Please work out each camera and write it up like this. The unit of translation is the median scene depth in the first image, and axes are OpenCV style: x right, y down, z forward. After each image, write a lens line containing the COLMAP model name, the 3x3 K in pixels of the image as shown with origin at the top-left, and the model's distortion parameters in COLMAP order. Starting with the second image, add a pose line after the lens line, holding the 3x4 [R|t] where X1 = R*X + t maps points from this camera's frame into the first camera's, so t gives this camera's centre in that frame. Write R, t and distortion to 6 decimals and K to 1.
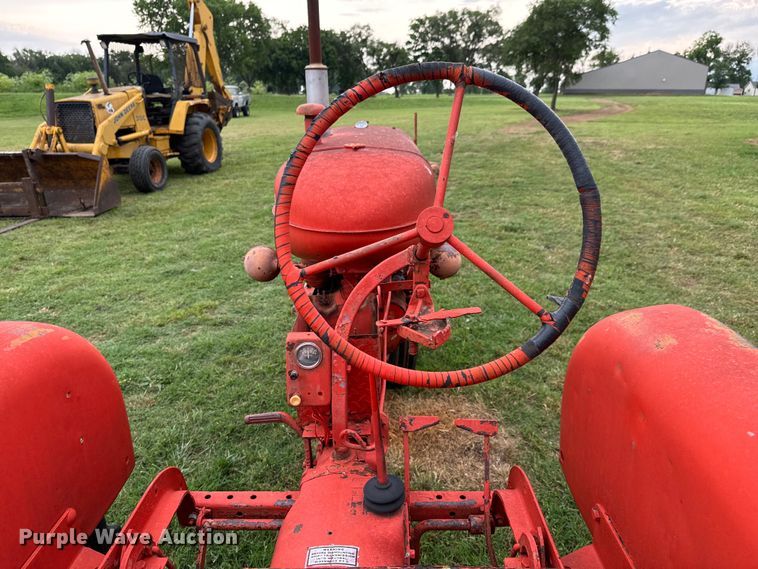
lens RADIAL K [[538.7, 0, 378.0], [0, 538.7, 282.3], [0, 0, 1]] dist [0.036751, -0.060067]
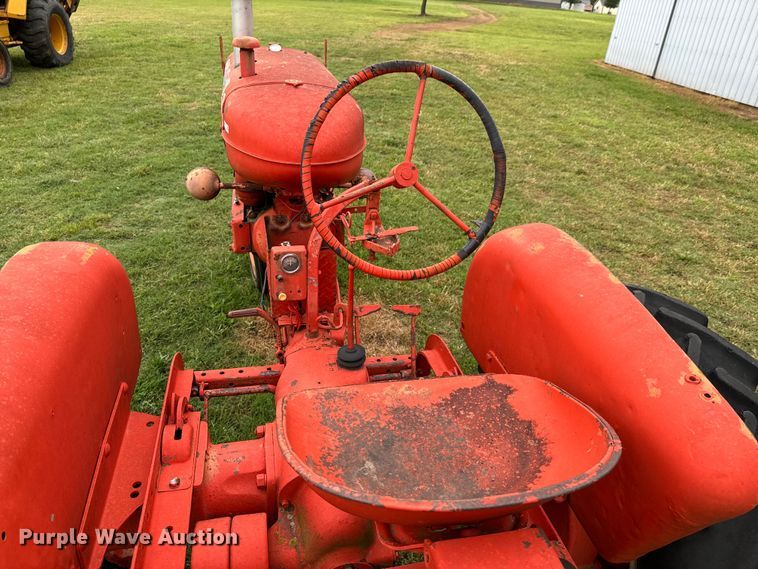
lens RADIAL K [[538.7, 0, 383.1], [0, 538.7, 285.6], [0, 0, 1]] dist [0.036751, -0.060067]
pose [[0.969109, -0.038422, 0.243622, -0.101117], [-0.004840, 0.984638, 0.174540, -0.018610], [-0.246586, -0.170327, 0.954036, -0.144785]]
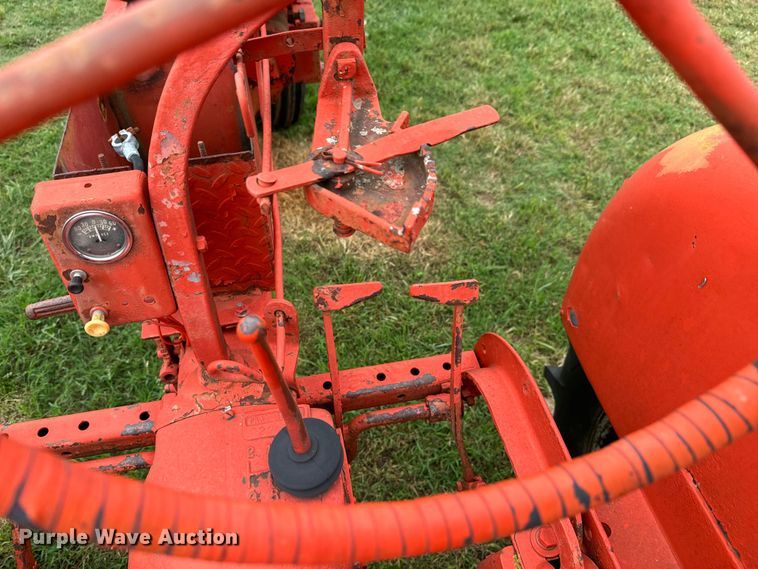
lens RADIAL K [[538.7, 0, 376.7], [0, 538.7, 294.7], [0, 0, 1]] dist [0.036751, -0.060067]
pose [[0.976342, -0.135819, 0.168254, 0.004521], [0.023880, 0.841086, 0.540374, -0.023839], [-0.214909, -0.523572, 0.824431, 0.244495]]
